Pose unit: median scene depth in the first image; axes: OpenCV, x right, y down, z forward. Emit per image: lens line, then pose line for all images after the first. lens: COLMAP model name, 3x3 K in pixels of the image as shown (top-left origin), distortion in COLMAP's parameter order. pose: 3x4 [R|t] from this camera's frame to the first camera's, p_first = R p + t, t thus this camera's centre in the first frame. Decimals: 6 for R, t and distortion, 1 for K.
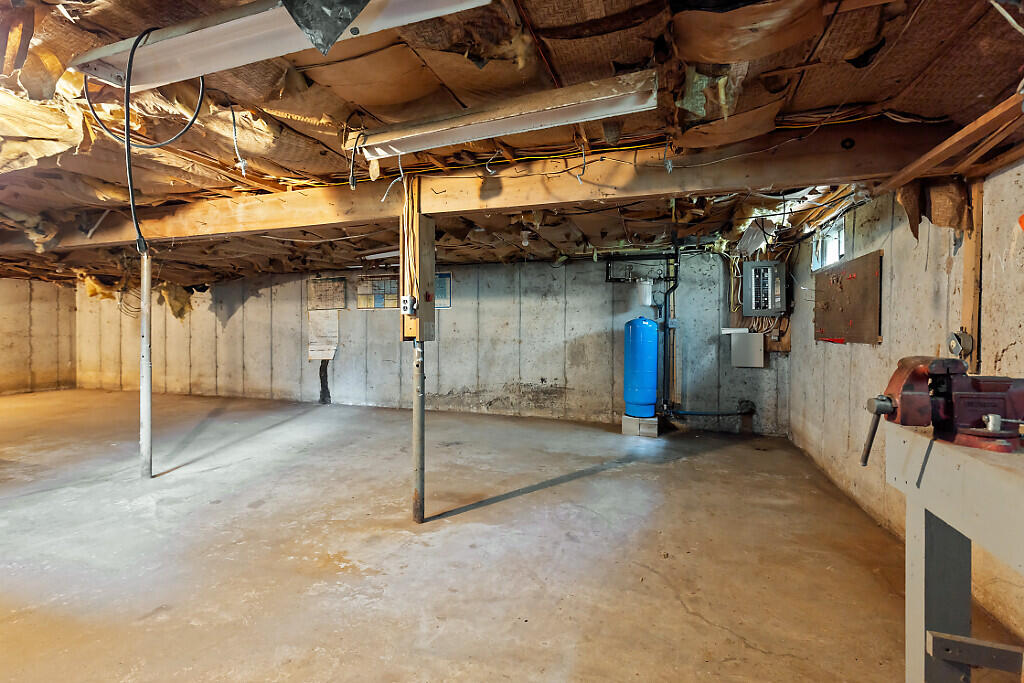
lens RADIAL K [[462.5, 0, 509.8], [0, 462.5, 332.4], [0, 0, 1]] dist [-0.003032, -0.001136]
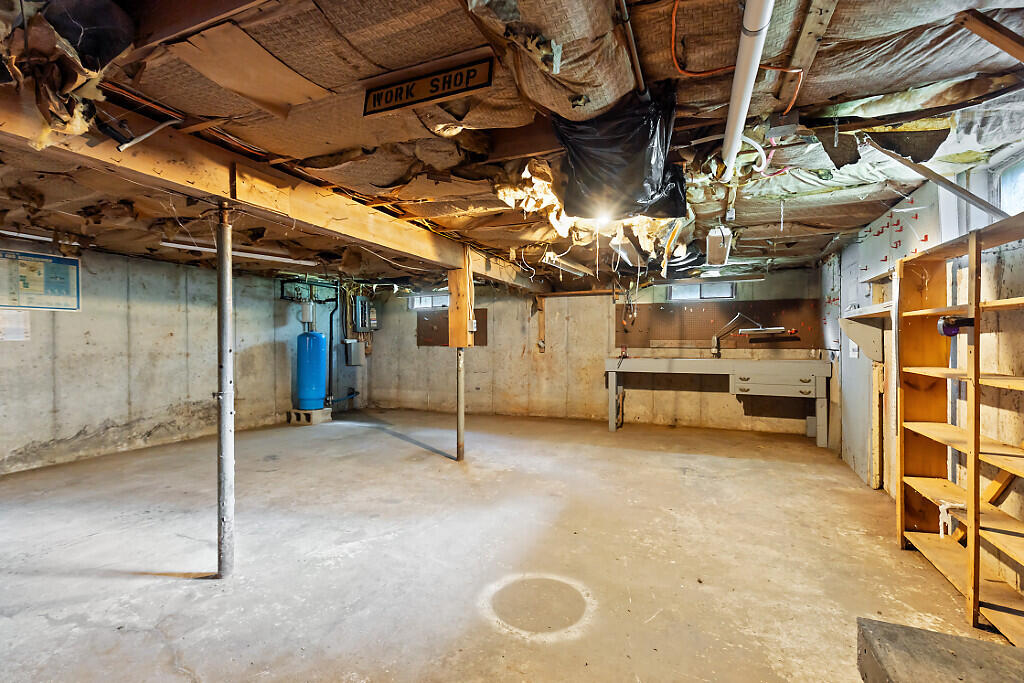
lens RADIAL K [[462.5, 0, 509.4], [0, 462.5, 342.3], [0, 0, 1]] dist [-0.003032, -0.001136]
pose [[0.073375, -0.005471, 0.997289, -0.978412], [0.011007, 0.999928, 0.004676, -0.001392], [-0.997244, 0.010634, 0.073430, 0.392358]]
